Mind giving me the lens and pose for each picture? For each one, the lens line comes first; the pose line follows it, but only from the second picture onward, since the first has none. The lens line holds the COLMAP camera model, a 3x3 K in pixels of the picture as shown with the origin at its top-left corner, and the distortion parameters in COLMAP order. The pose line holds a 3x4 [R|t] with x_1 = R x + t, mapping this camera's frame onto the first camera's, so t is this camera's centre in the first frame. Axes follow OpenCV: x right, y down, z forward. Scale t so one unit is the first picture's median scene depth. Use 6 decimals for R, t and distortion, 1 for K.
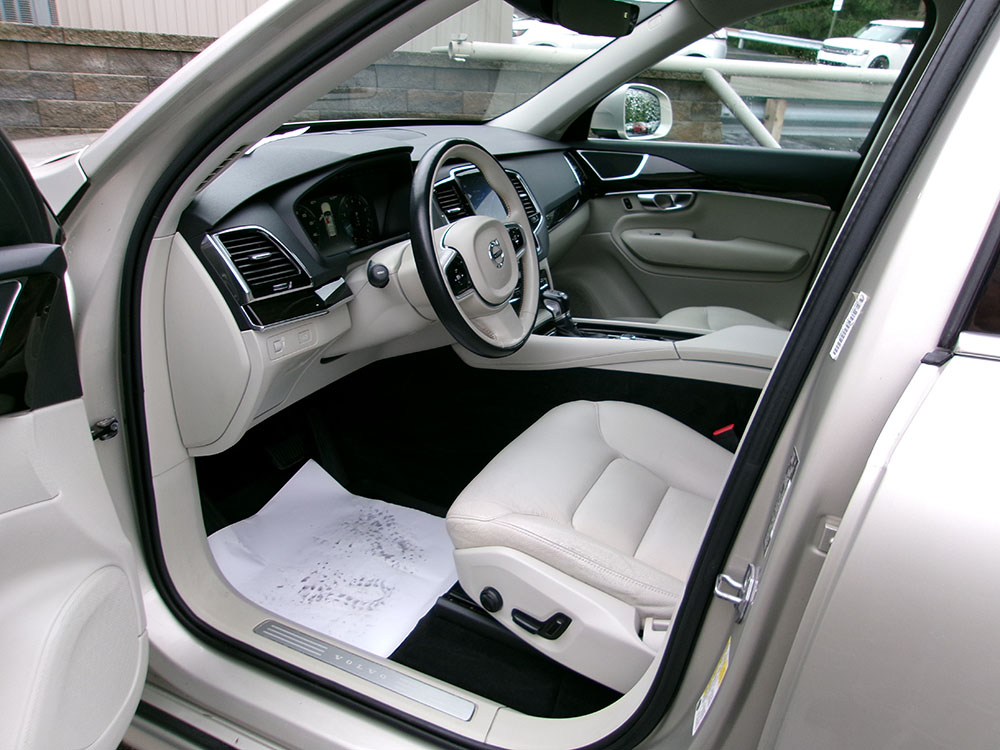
lens RADIAL K [[774.6, 0, 503.5], [0, 774.6, 371.4], [0, 0, 1]] dist [-0.002601, 0.024960]
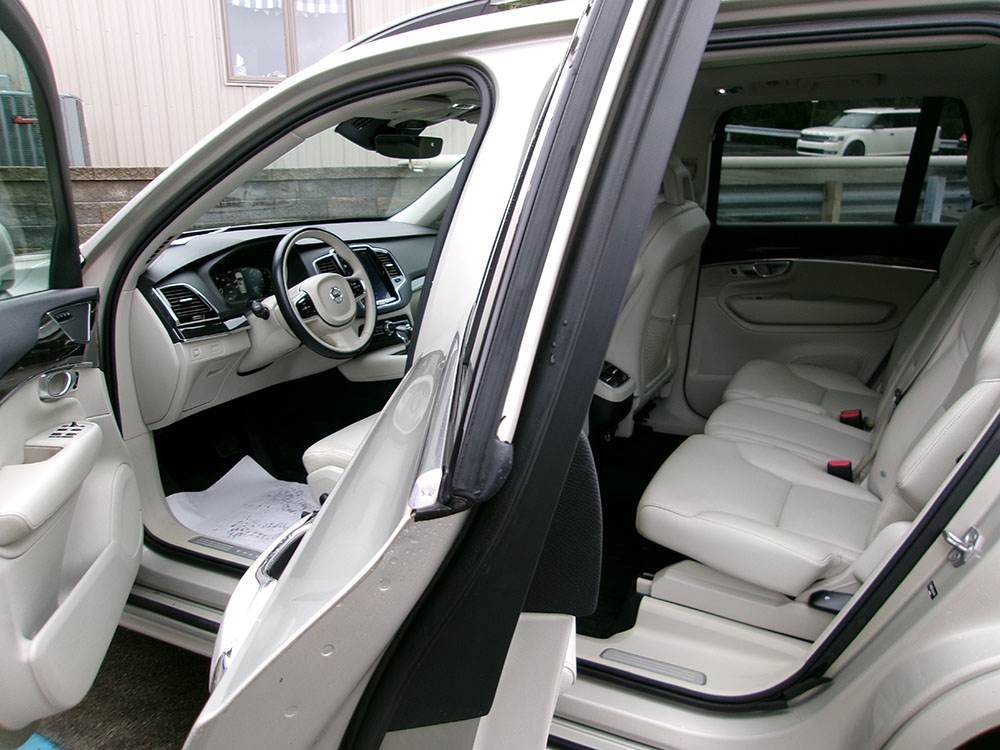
lens RADIAL K [[774.6, 0, 502.8], [0, 774.6, 366.8], [0, 0, 1]] dist [-0.002601, 0.024960]
pose [[0.998122, -0.051547, -0.033102, 0.385362], [0.046953, 0.990781, -0.127078, 0.219319], [0.039348, 0.125285, 0.991340, -0.573932]]
